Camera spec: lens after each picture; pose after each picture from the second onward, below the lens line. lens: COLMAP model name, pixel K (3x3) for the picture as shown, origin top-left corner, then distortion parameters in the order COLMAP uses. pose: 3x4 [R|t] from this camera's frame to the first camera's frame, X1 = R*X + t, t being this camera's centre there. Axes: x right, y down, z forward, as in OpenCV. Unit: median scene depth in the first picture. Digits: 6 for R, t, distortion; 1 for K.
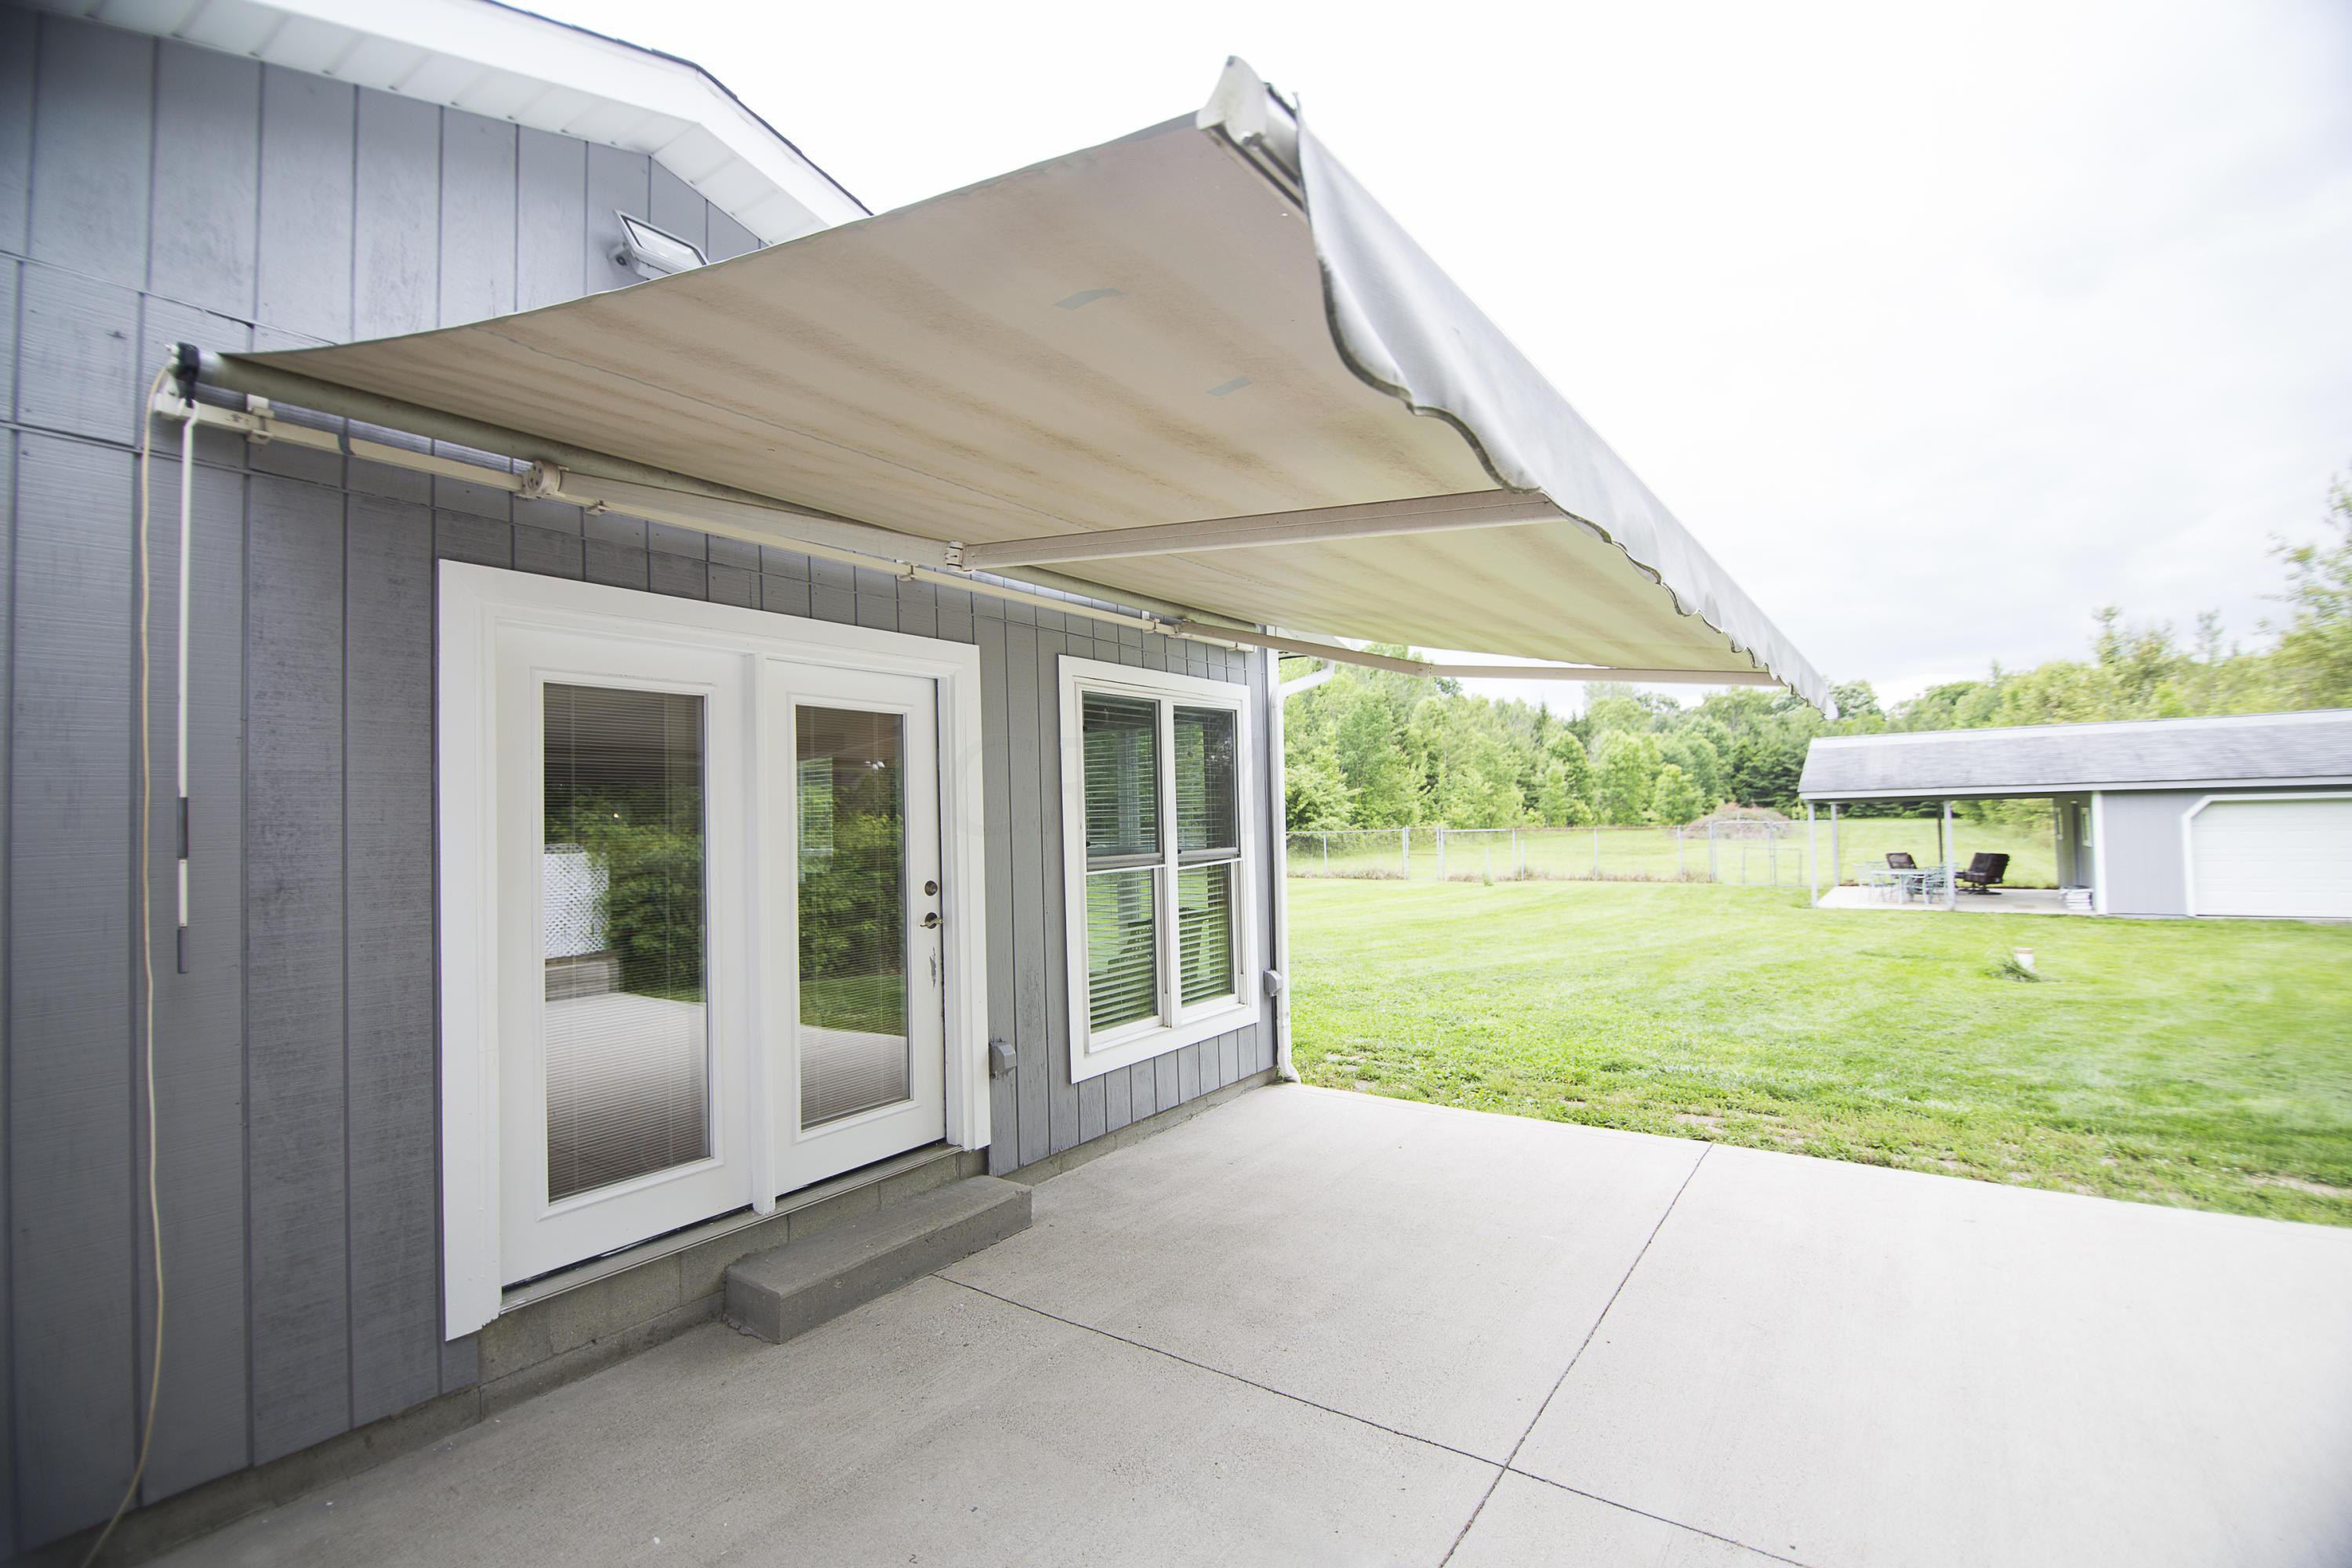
lens RADIAL K [[1060.0, 0, 1176.0], [0, 1060.0, 784.0], [0, 0, 1]] dist [-0.015953, -0.000166]
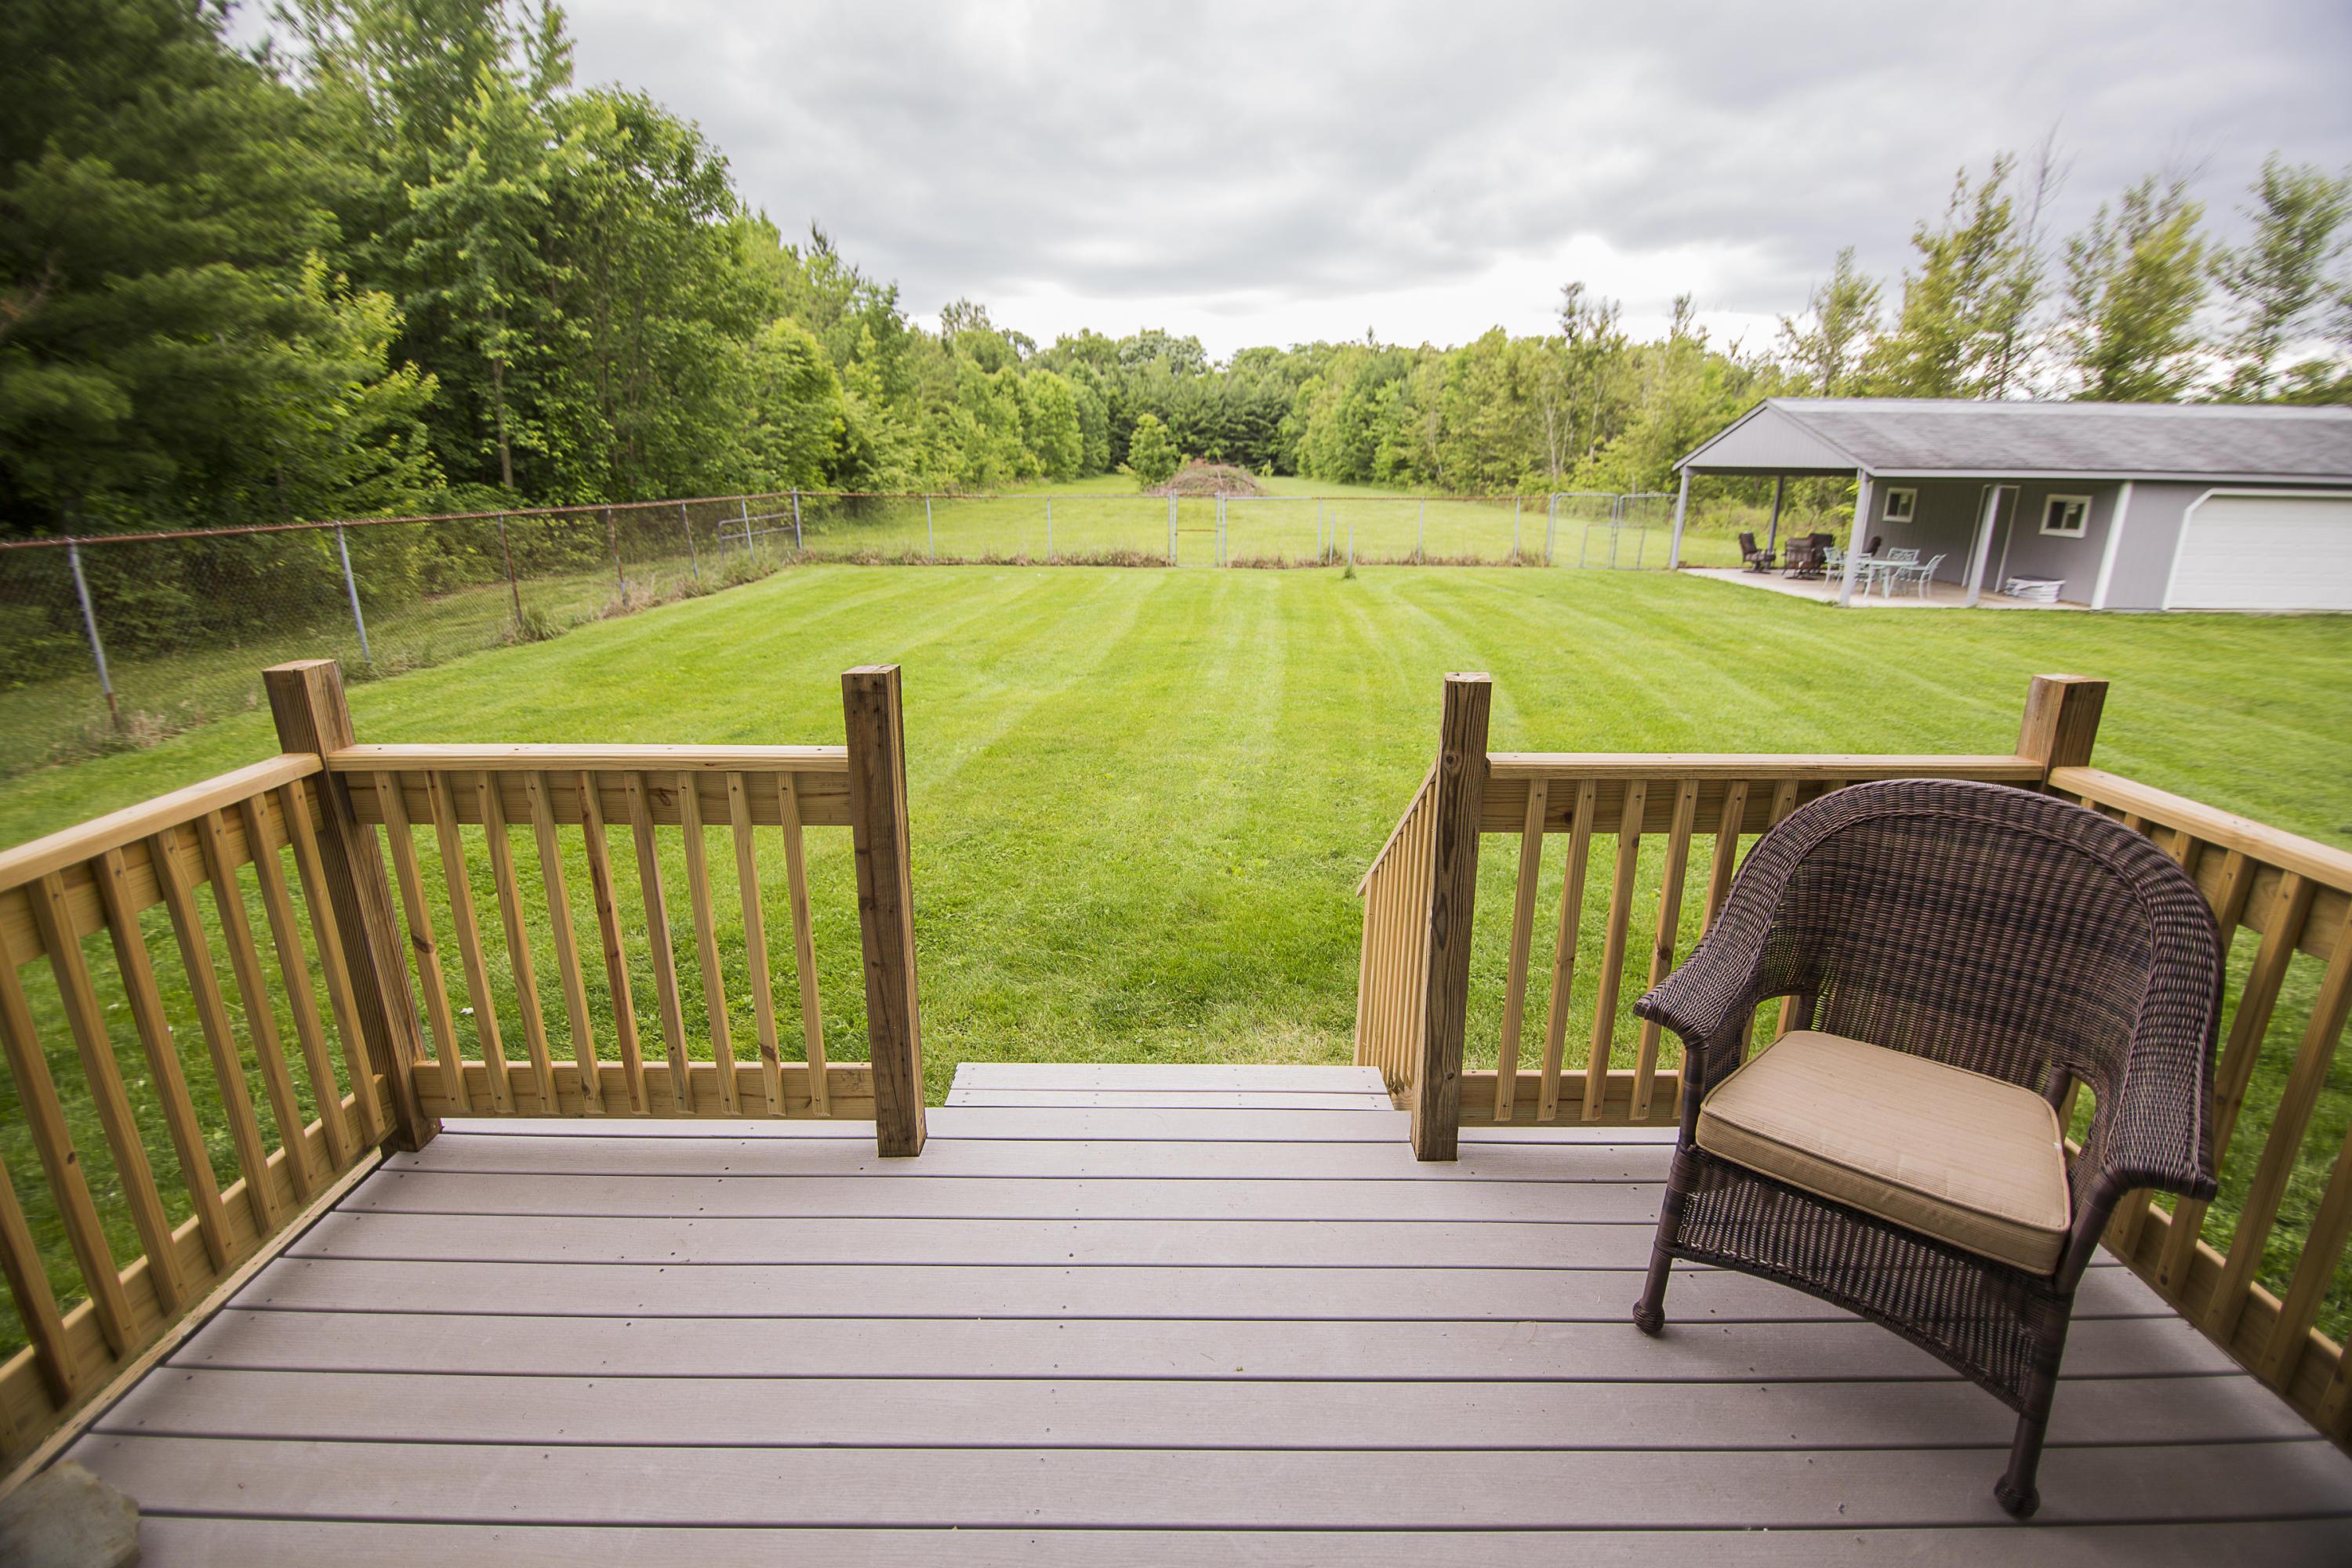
lens RADIAL K [[1103.7, 0, 1176.0], [0, 1103.7, 784.0], [0, 0, 1]] dist [-0.015646, 0.000077]
pose [[0.807535, -0.140752, 0.572779, -0.241423], [-0.044226, 0.953926, 0.296764, 0.008371], [-0.588159, -0.264979, 0.764104, 0.386772]]
